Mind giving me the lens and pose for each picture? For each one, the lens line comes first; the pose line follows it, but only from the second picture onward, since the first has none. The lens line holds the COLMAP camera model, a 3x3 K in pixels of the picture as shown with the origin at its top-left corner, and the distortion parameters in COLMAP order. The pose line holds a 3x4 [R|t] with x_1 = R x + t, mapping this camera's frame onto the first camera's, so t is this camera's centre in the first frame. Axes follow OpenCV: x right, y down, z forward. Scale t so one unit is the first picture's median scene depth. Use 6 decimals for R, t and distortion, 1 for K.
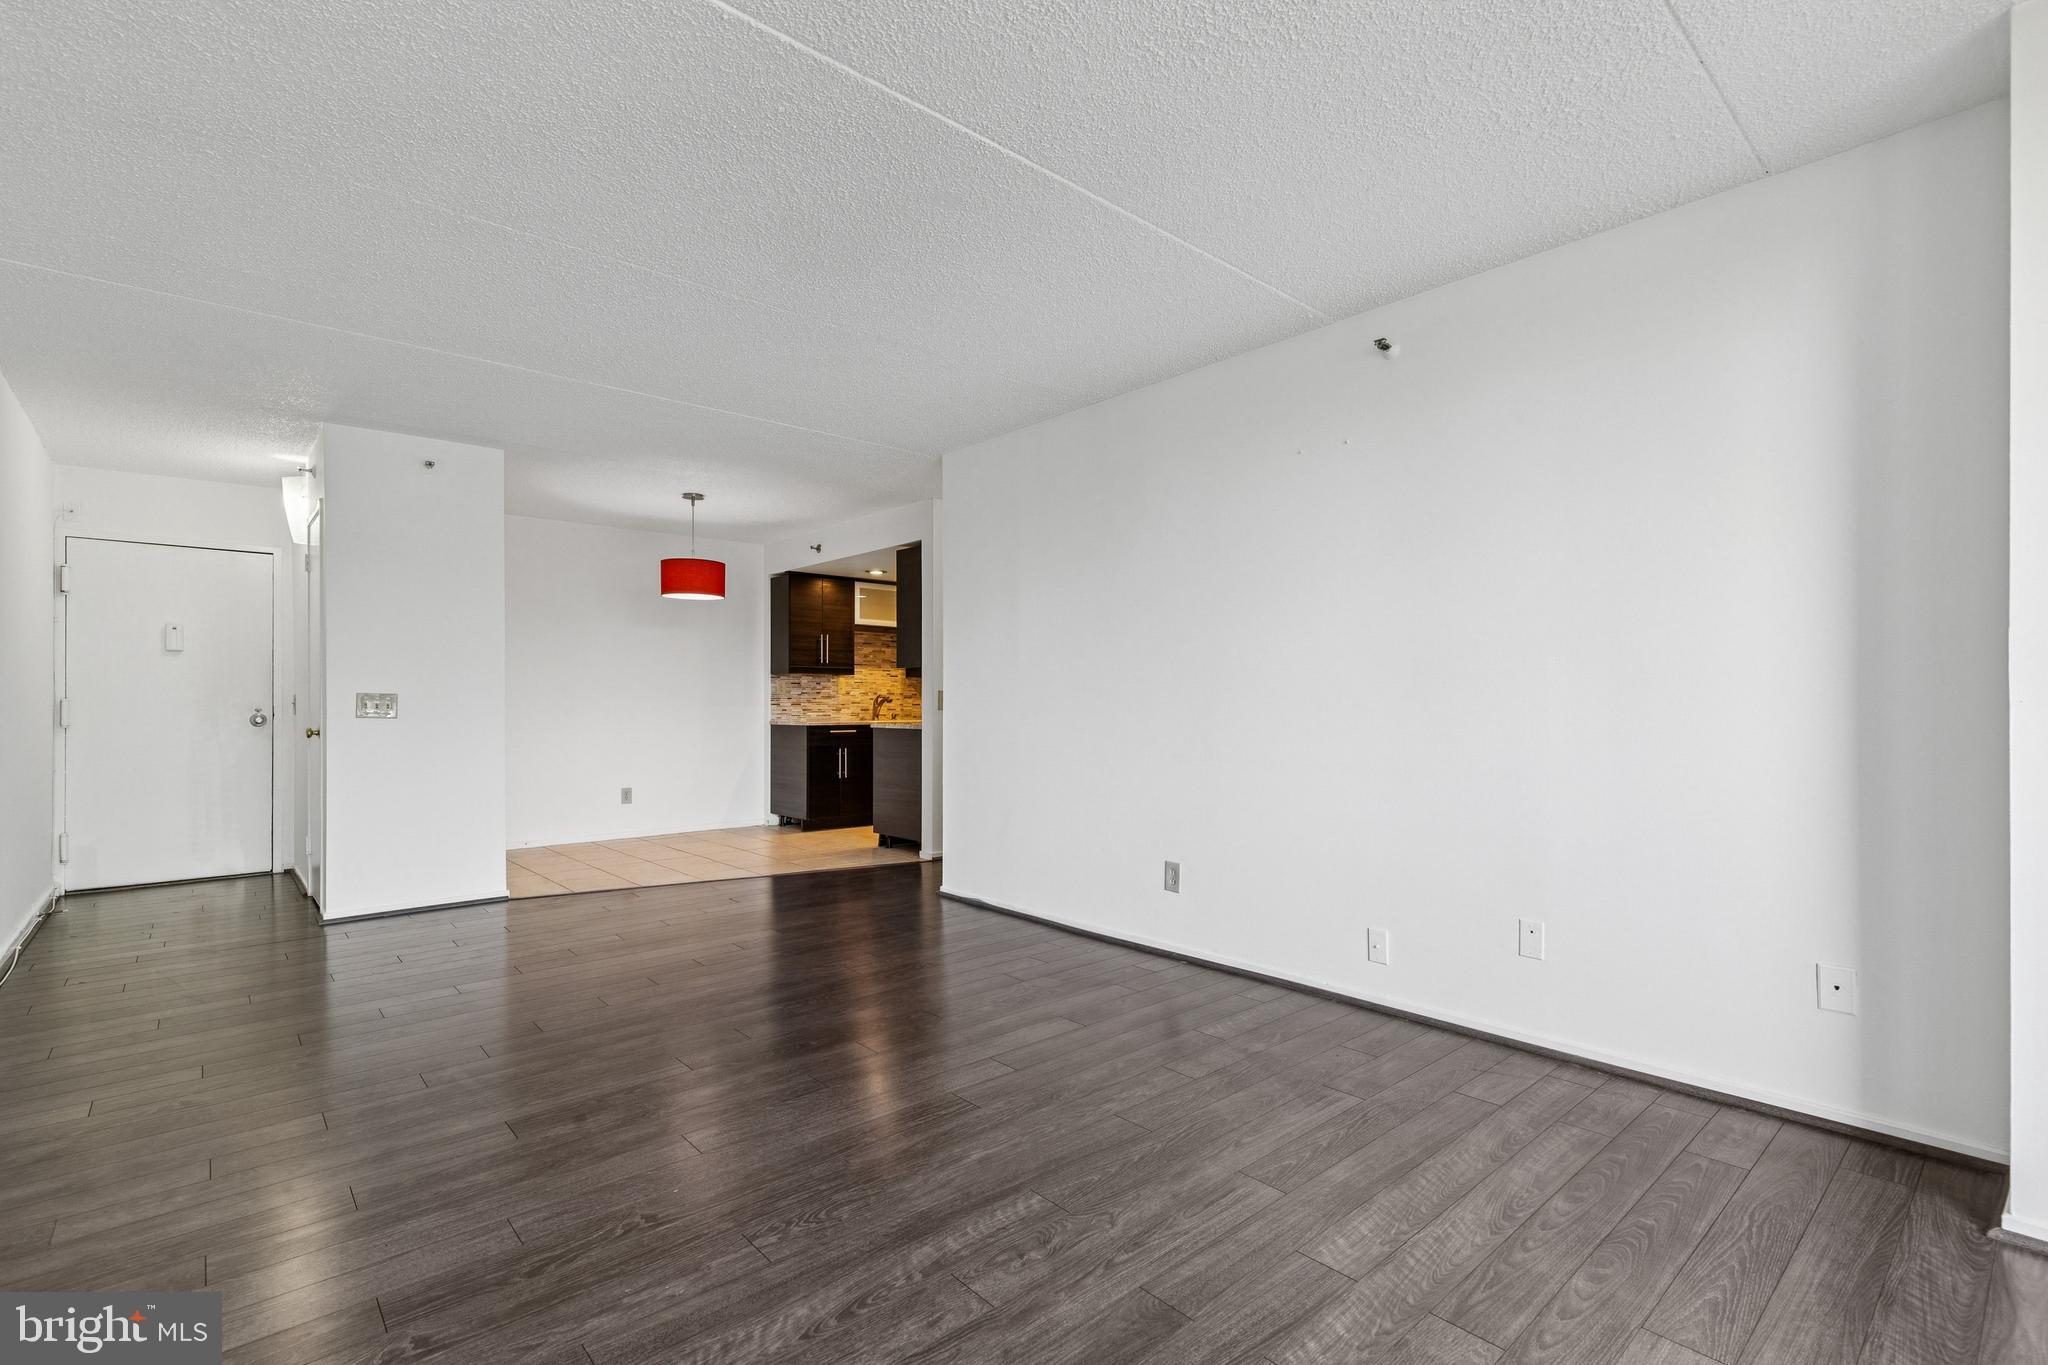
lens RADIAL K [[930.1, 0, 1024.0], [0, 930.1, 682.5], [0, 0, 1]] dist [0.002159, 0.000302]
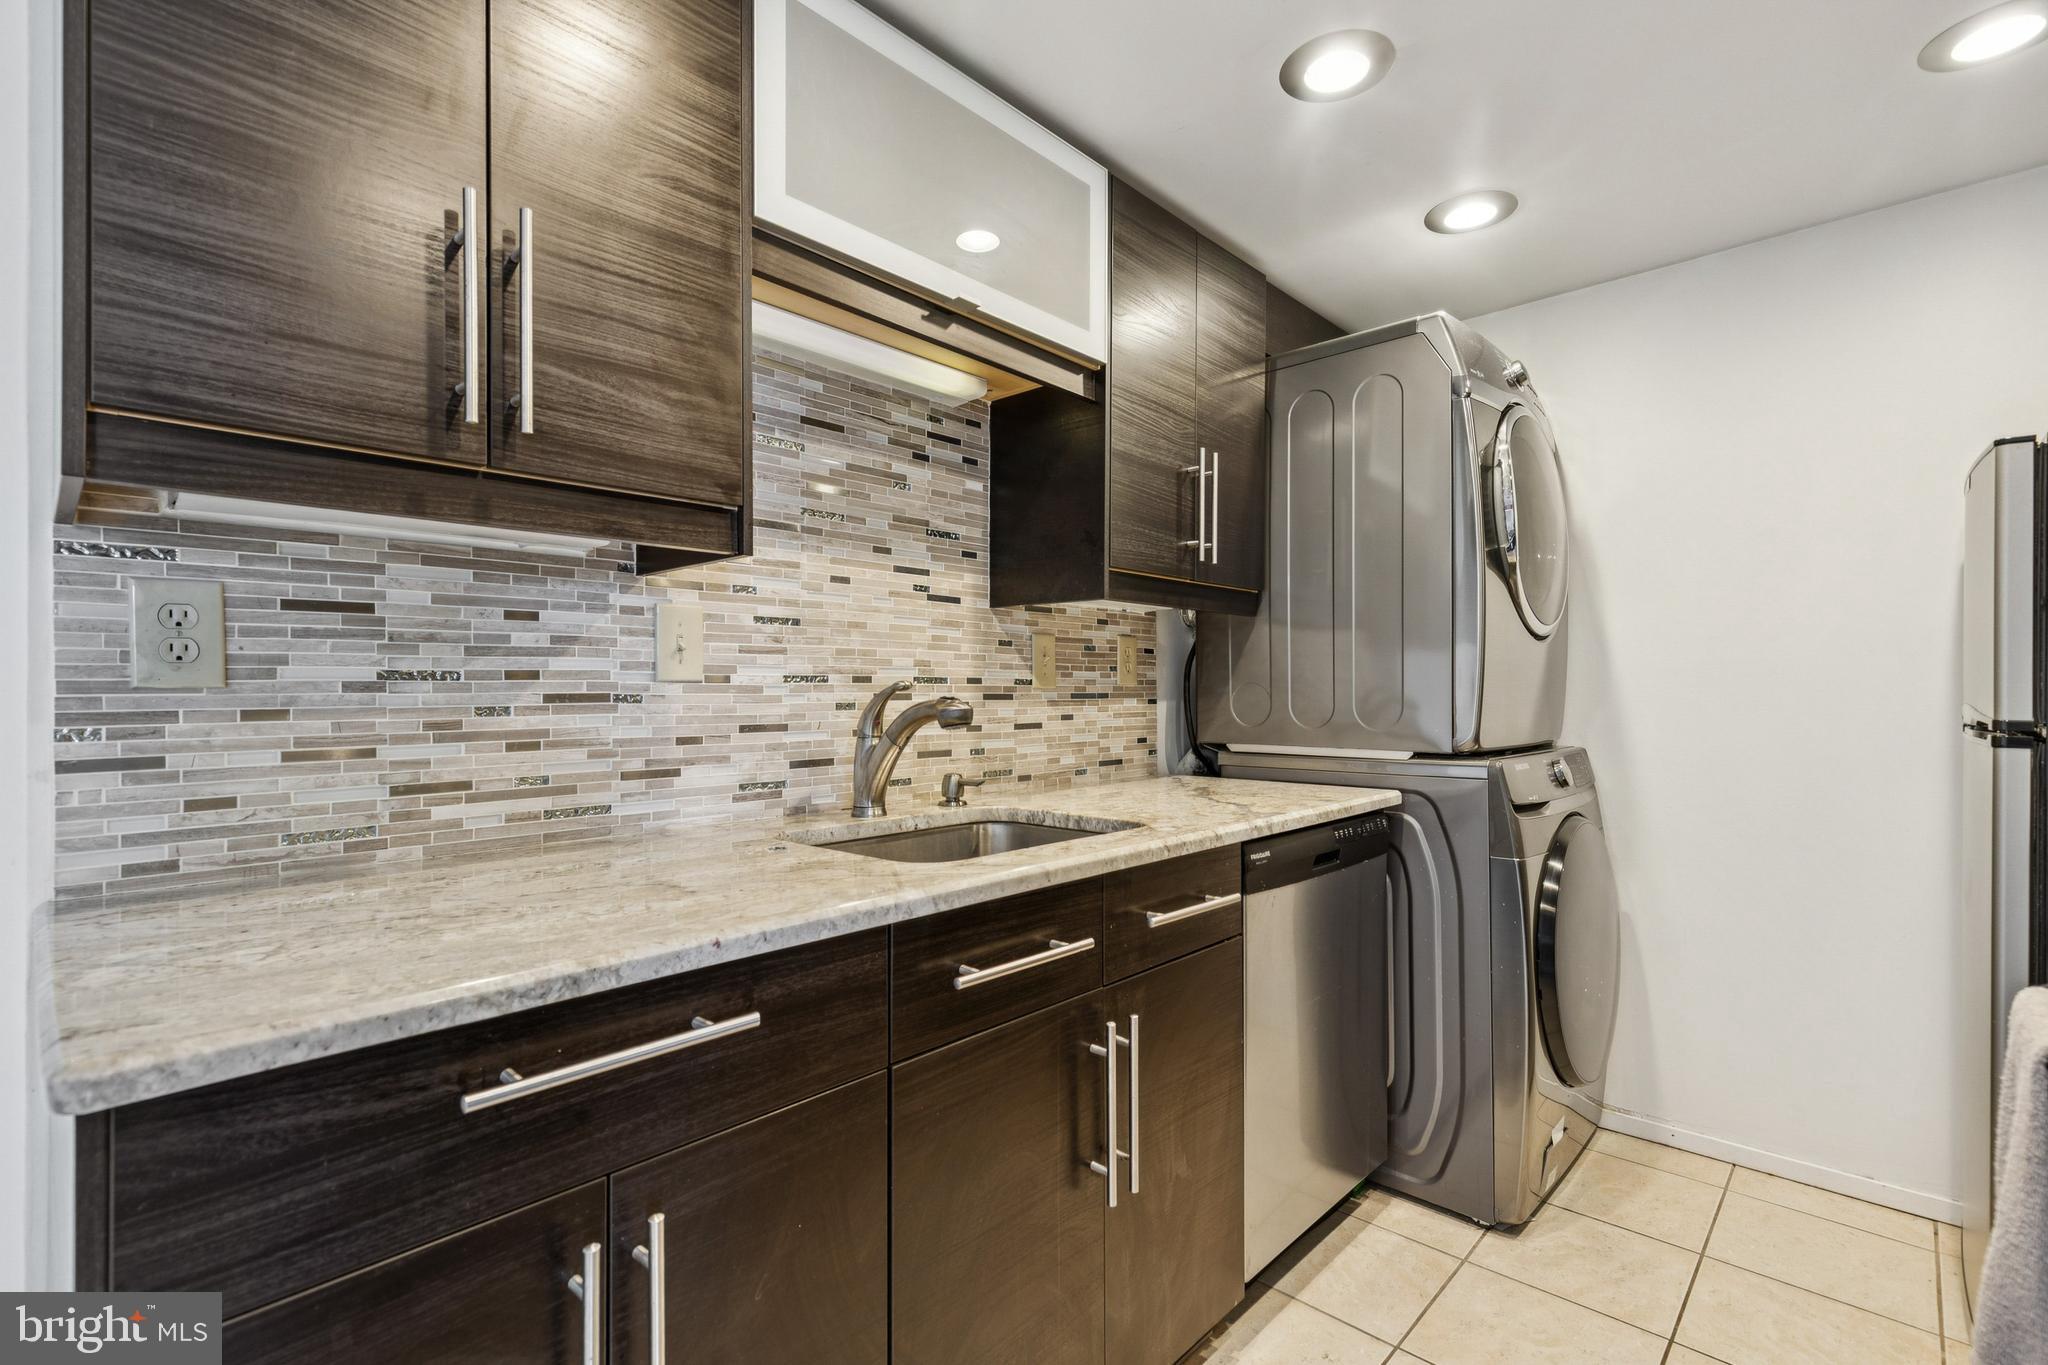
lens RADIAL K [[930.1, 0, 1024.0], [0, 930.1, 682.5], [0, 0, 1]] dist [0.002159, 0.000302]
pose [[0.996255, -0.003981, 0.086371, -0.144531], [0.003718, 0.999988, 0.003207, 0.012134], [-0.086383, -0.002874, 0.996258, 0.809209]]
